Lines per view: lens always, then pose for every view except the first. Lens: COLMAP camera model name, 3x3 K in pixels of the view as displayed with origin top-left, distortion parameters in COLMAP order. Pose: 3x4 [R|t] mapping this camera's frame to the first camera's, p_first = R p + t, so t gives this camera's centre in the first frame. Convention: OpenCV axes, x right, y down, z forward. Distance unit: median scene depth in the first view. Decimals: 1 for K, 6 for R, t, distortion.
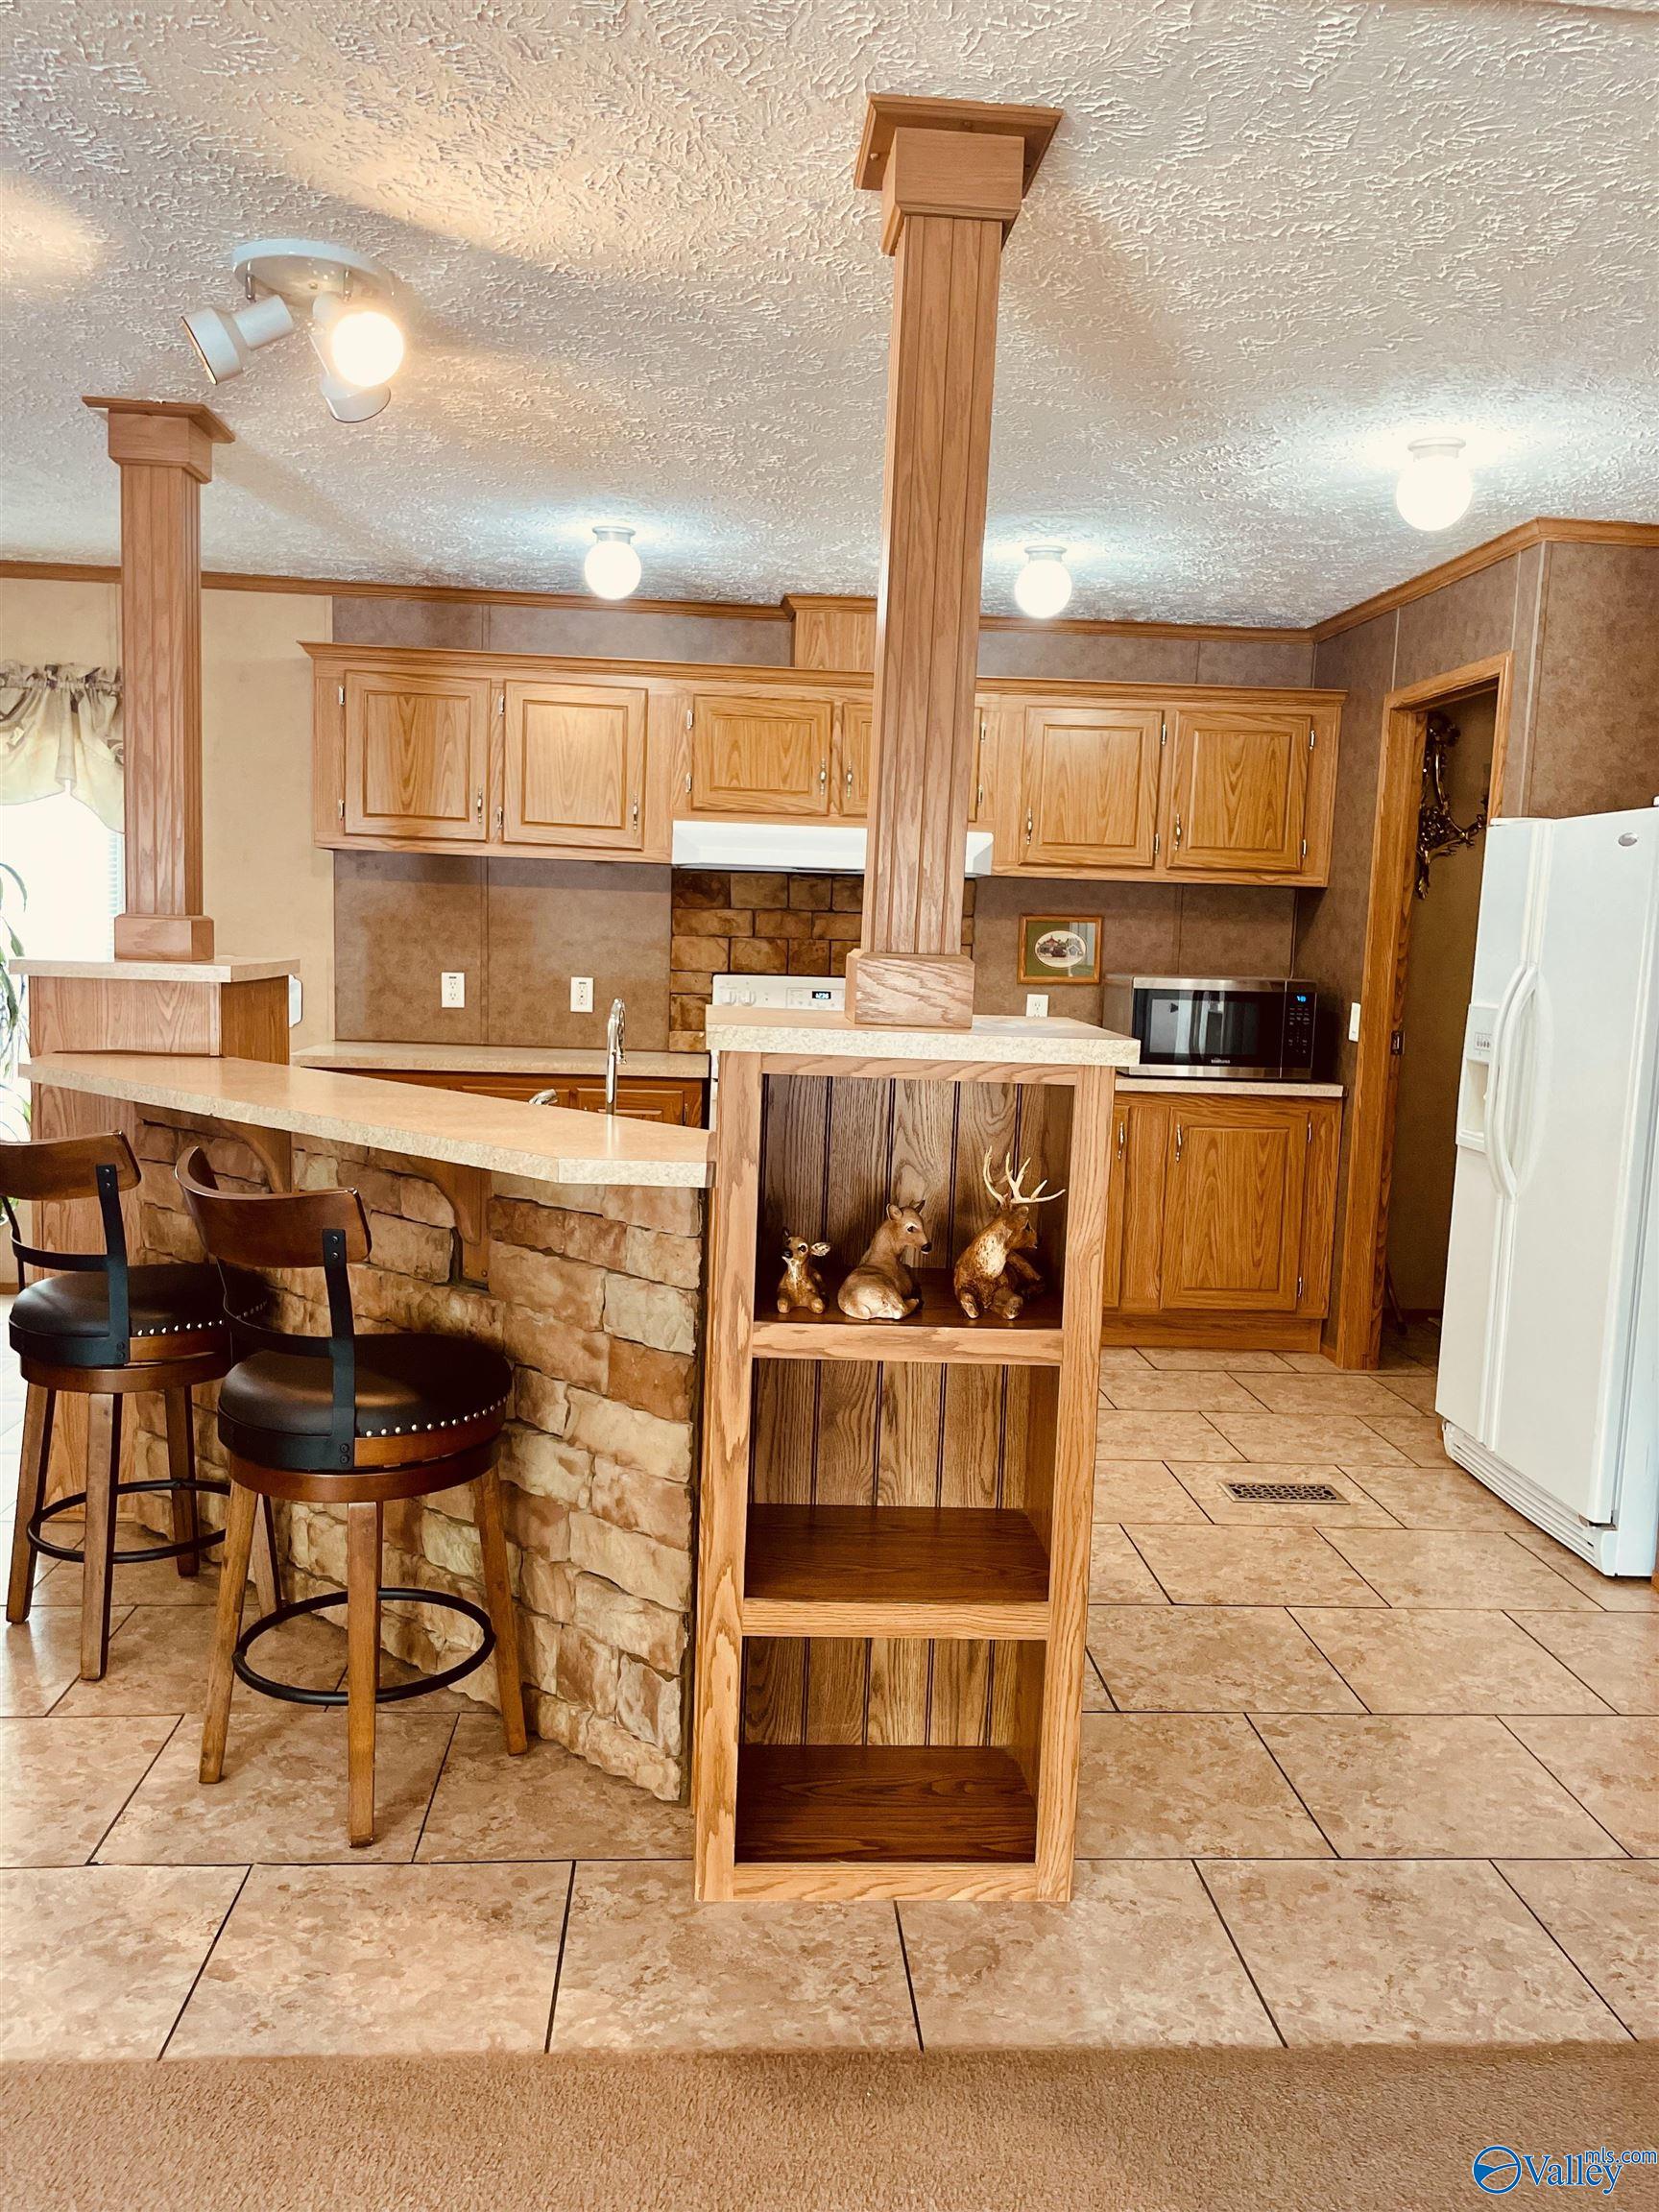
lens RADIAL K [[1671.3, 0, 829.1], [0, 1671.3, 1100.3], [0, 0, 1]] dist [0.092943, -0.123487]
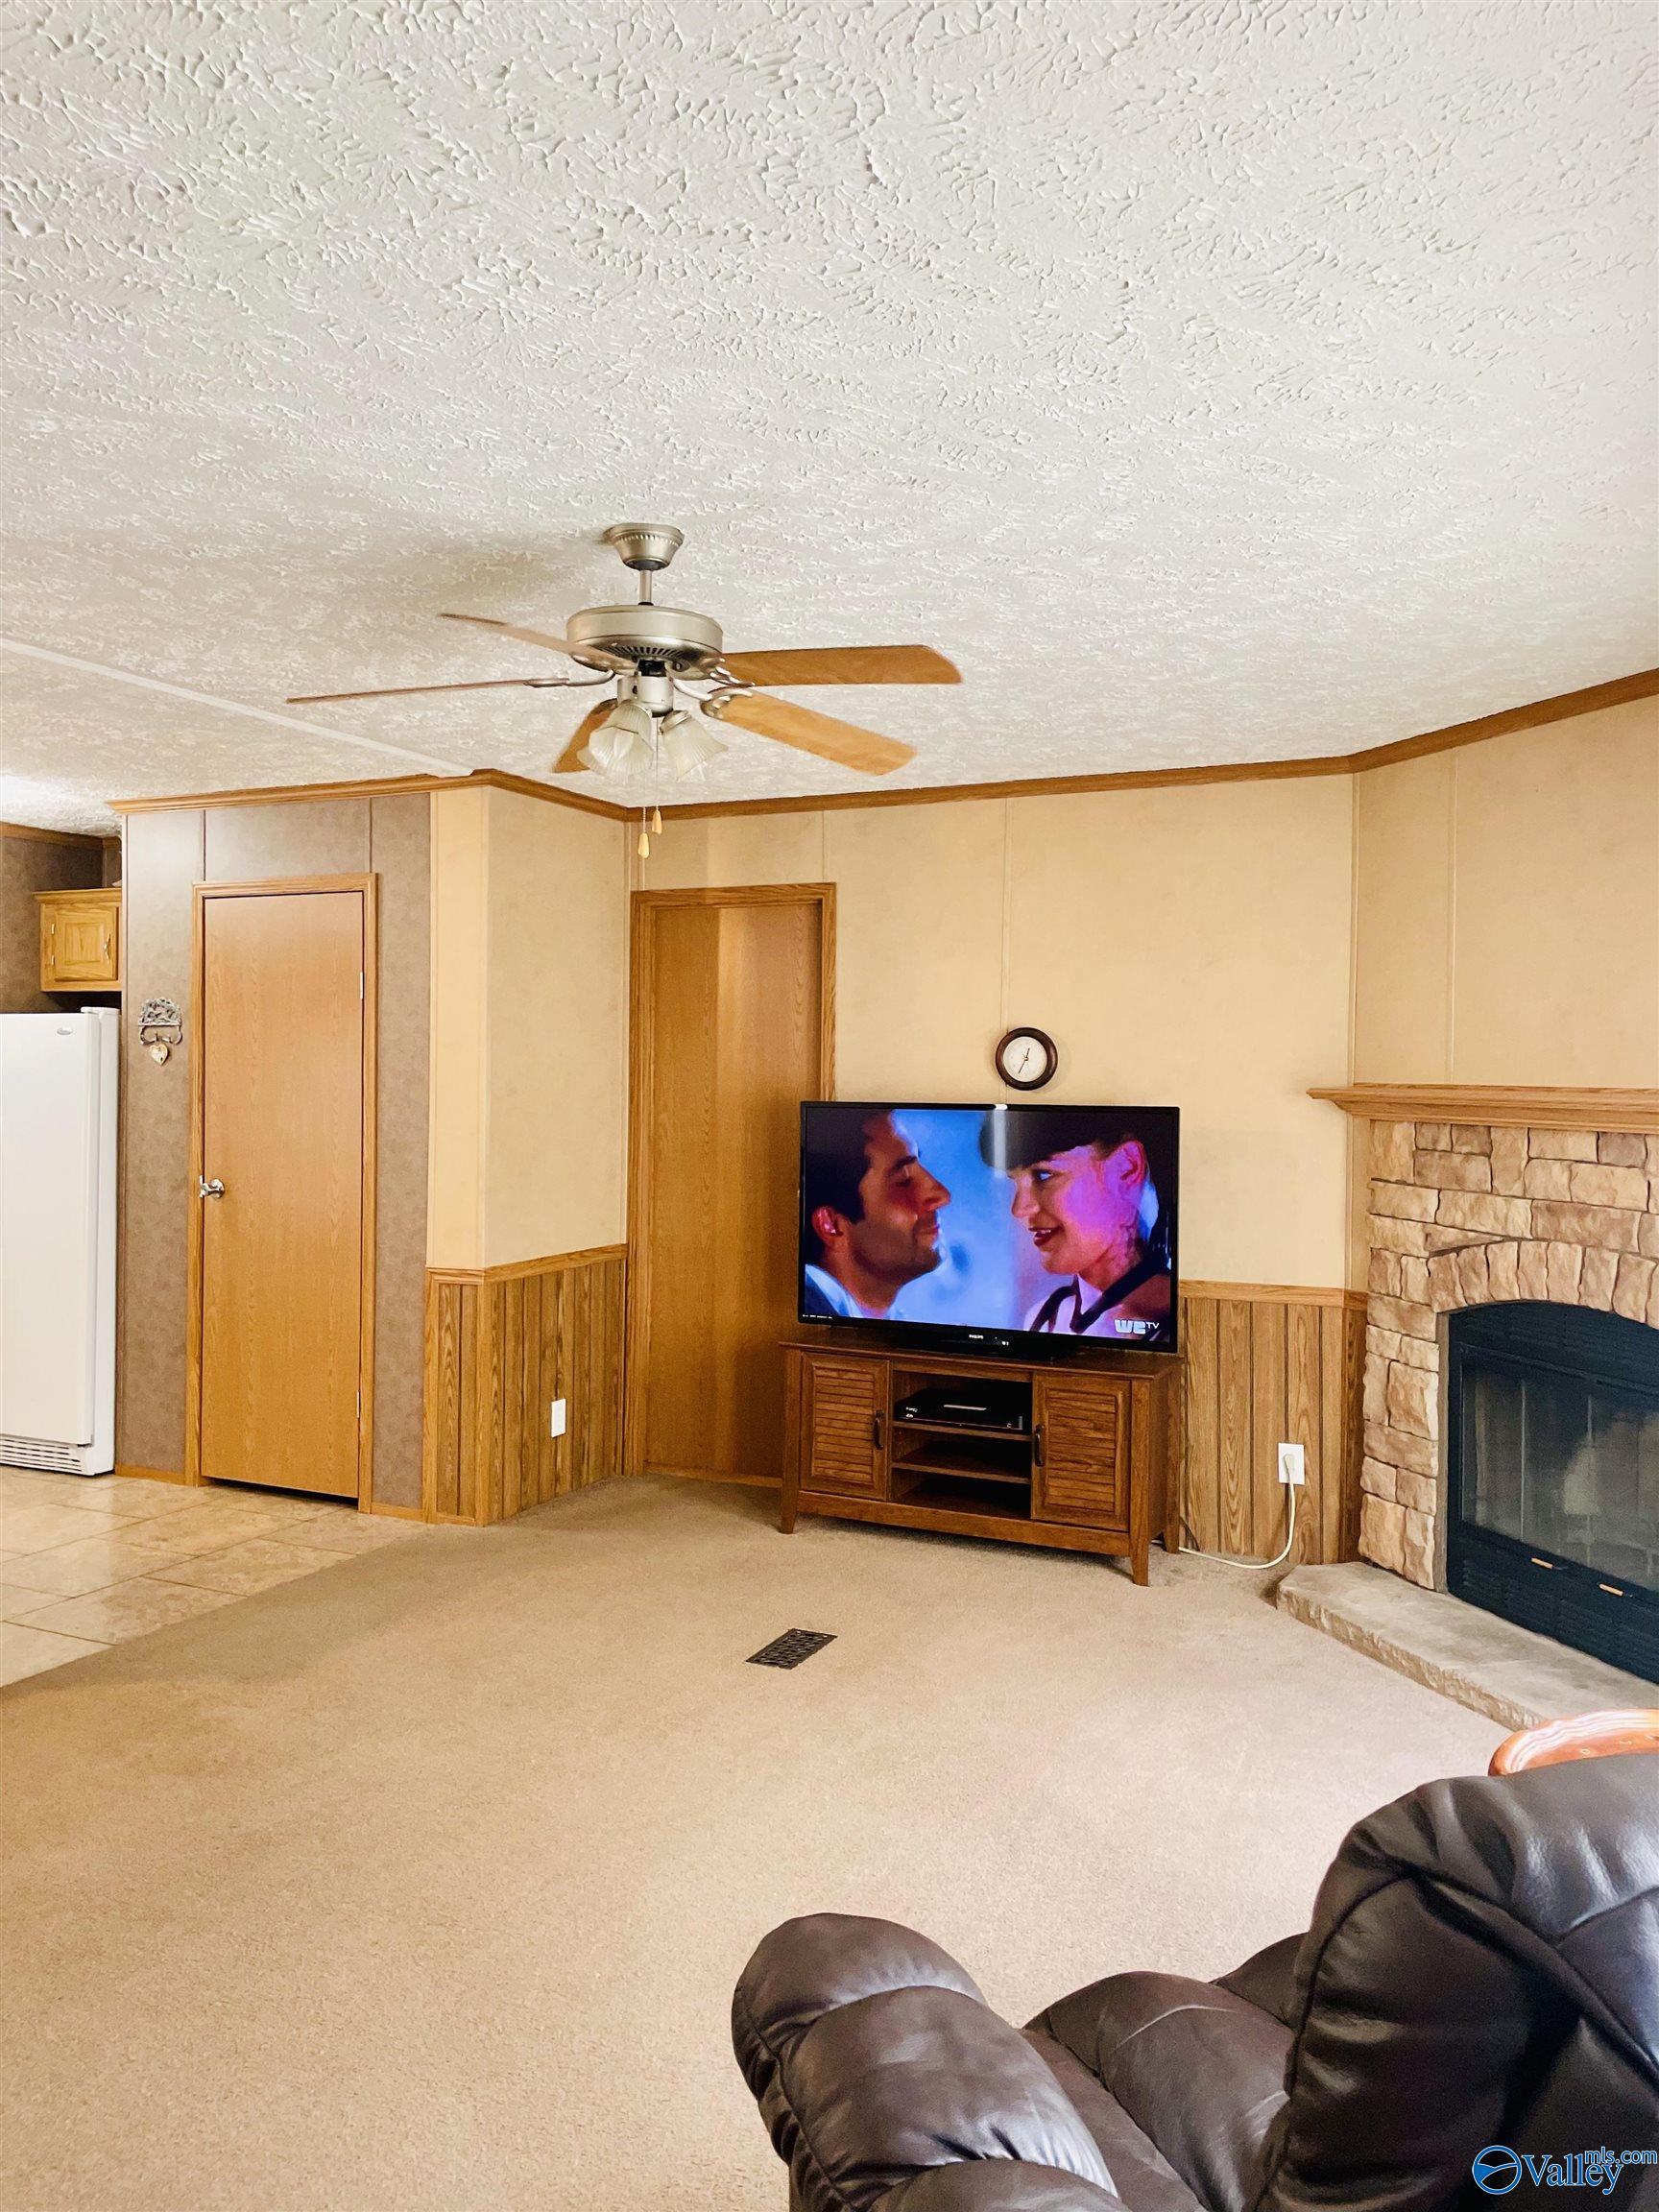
lens RADIAL K [[1679.9, 0, 829.5], [0, 1679.9, 1106.0], [0, 0, 1]] dist [0.096919, -0.133154]
pose [[0.491879, -0.040971, 0.869699, -0.613385], [0.097884, 0.995162, -0.008479, 0.007911], [-0.865144, 0.089300, 0.493510, -0.466123]]
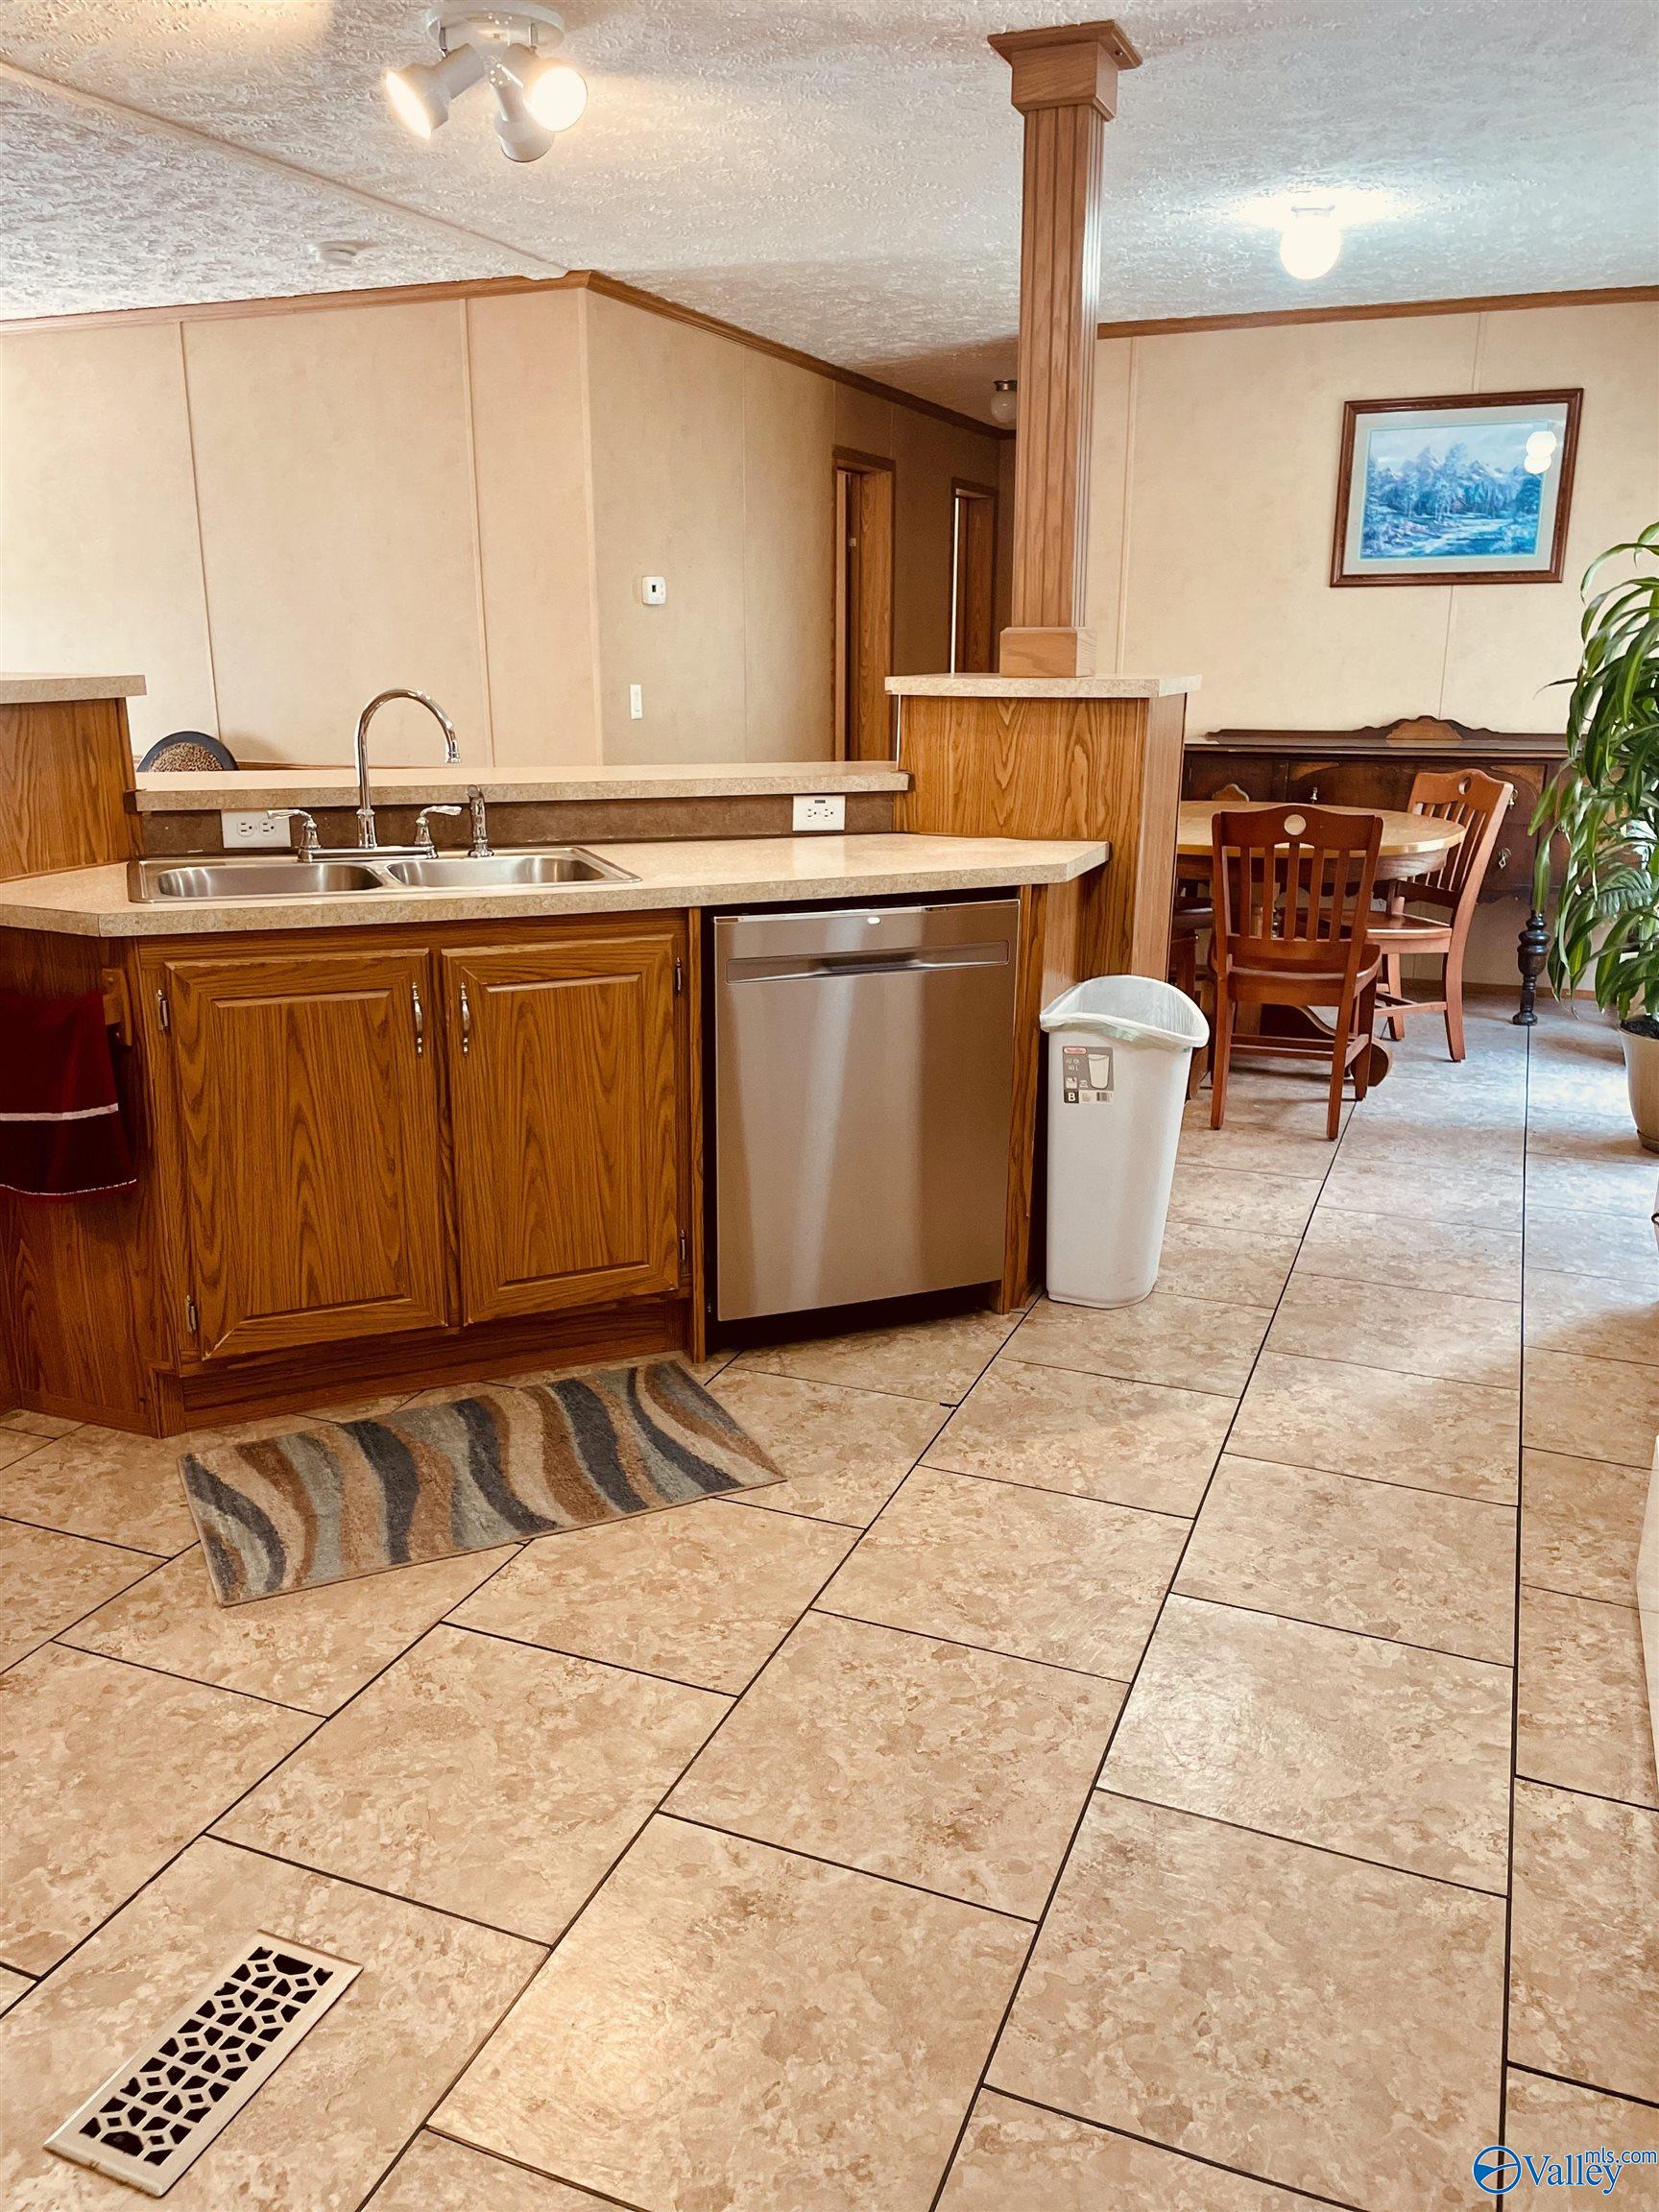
lens RADIAL K [[1679.9, 0, 829.5], [0, 1679.9, 1106.0], [0, 0, 1]] dist [0.096919, -0.133154]
pose [[-0.444298, 0.204511, -0.872224, 0.569417], [-0.113220, 0.952971, 0.281117, -0.111830], [0.888696, 0.223653, -0.400249, 1.400829]]
